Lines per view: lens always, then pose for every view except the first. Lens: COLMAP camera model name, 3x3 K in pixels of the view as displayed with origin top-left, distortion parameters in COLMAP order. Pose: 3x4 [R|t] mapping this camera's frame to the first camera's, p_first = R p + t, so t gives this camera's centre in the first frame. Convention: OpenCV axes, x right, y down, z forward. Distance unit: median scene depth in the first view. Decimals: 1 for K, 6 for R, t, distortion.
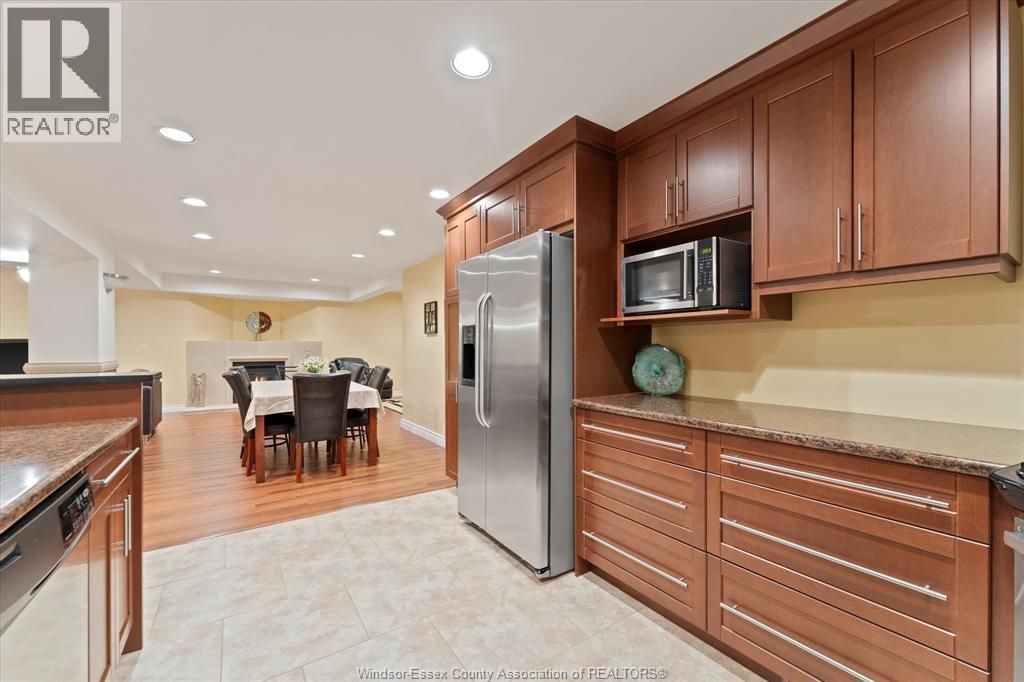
lens RADIAL K [[410.7, 0, 514.0], [0, 410.7, 347.8], [0, 0, 1]] dist [-0.001000, -0.000065]
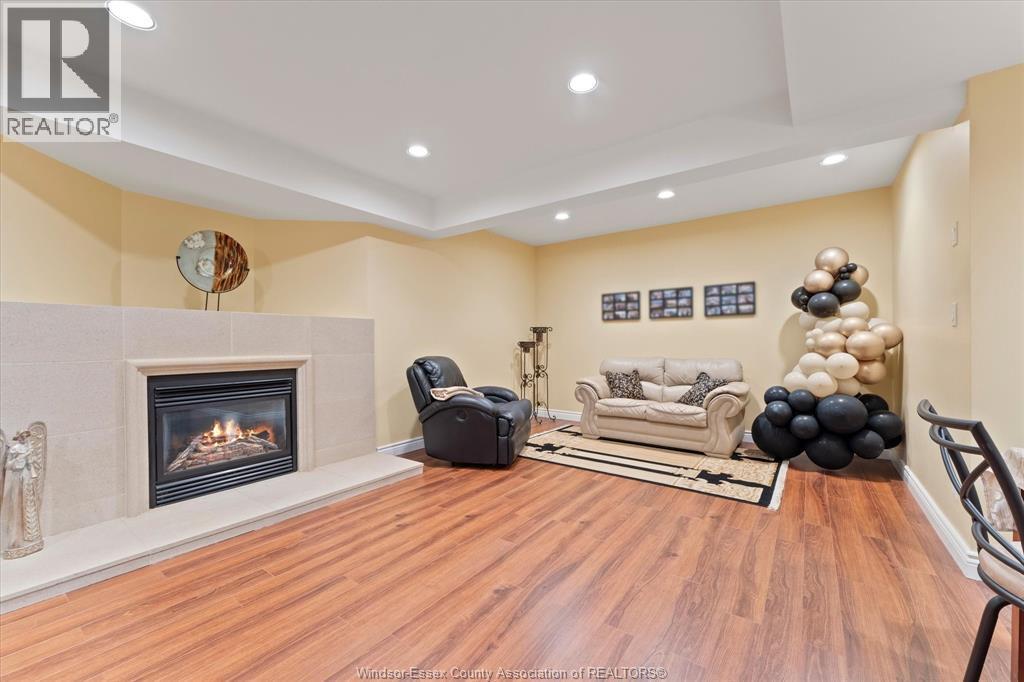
lens RADIAL K [[408.0, 0, 513.1], [0, 408.0, 343.1], [0, 0, 1]] dist [0.001007, 0.000092]
pose [[0.941904, -0.003014, 0.335867, -1.121657], [0.002902, 0.999995, 0.000833, 0.021770], [-0.335868, 0.000190, 0.941909, 1.306632]]
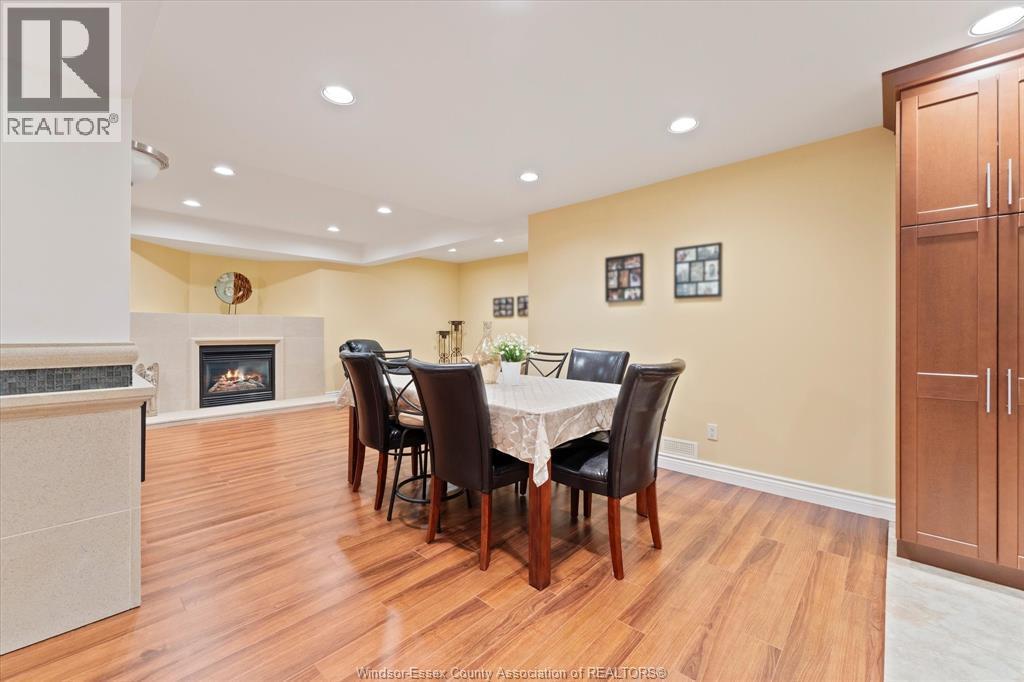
lens RADIAL K [[411.4, 0, 512.8], [0, 411.4, 331.0], [0, 0, 1]] dist [0.000588, 0.000082]
pose [[0.974117, 0.004933, 0.225989, -0.726277], [-0.004293, 0.999985, -0.003324, 0.023791], [-0.226002, 0.002268, 0.974124, 0.503140]]
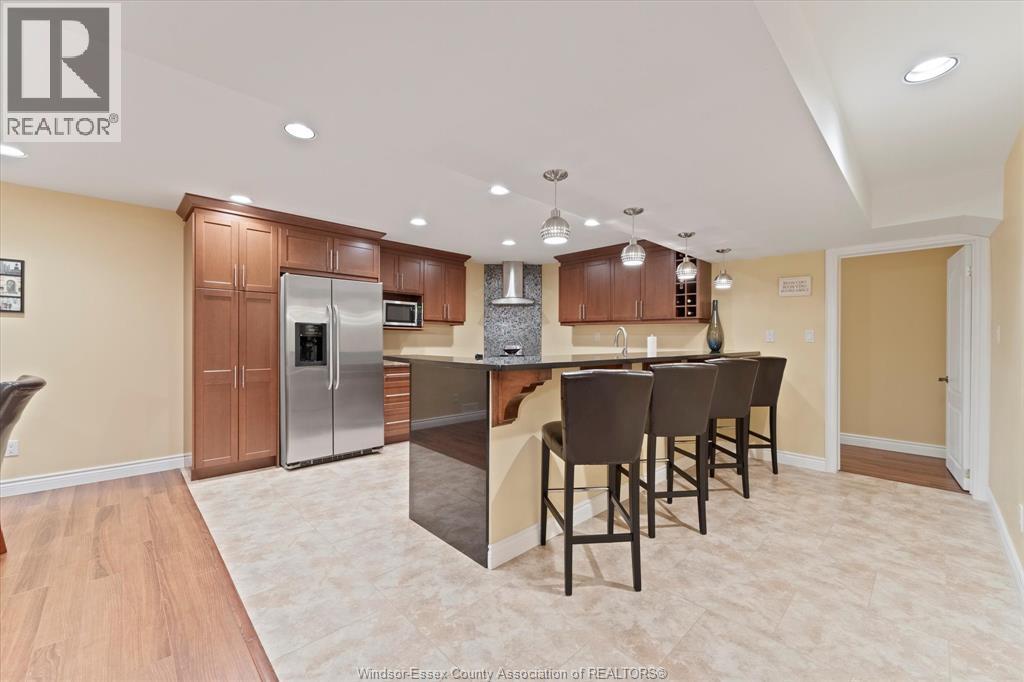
lens RADIAL K [[408.0, 0, 513.1], [0, 408.0, 343.1], [0, 0, 1]] dist [0.001007, 0.000092]
pose [[-0.172972, -0.006571, 0.984905, -1.113099], [-0.006405, 0.999964, 0.005546, 0.001150], [-0.984906, -0.005349, -0.173008, 0.375838]]
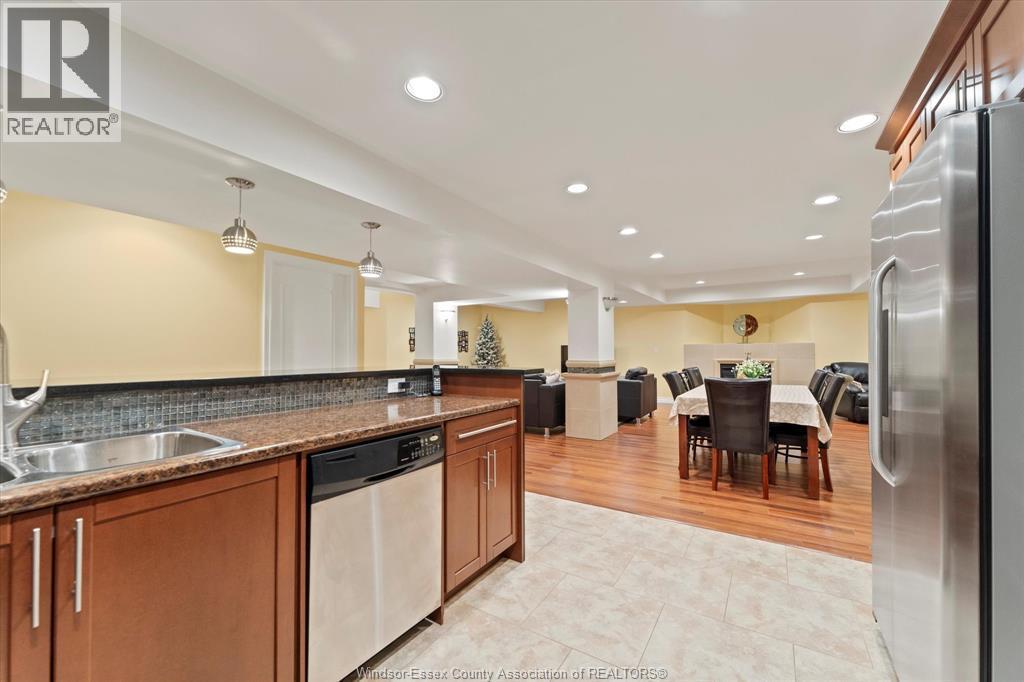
lens RADIAL K [[408.0, 0, 513.1], [0, 408.0, 343.1], [0, 0, 1]] dist [0.001007, 0.000092]
pose [[0.397185, -0.018438, -0.917554, 0.164943], [0.002529, 0.999816, -0.018996, -0.000330], [0.917735, 0.005225, 0.397158, 0.171779]]
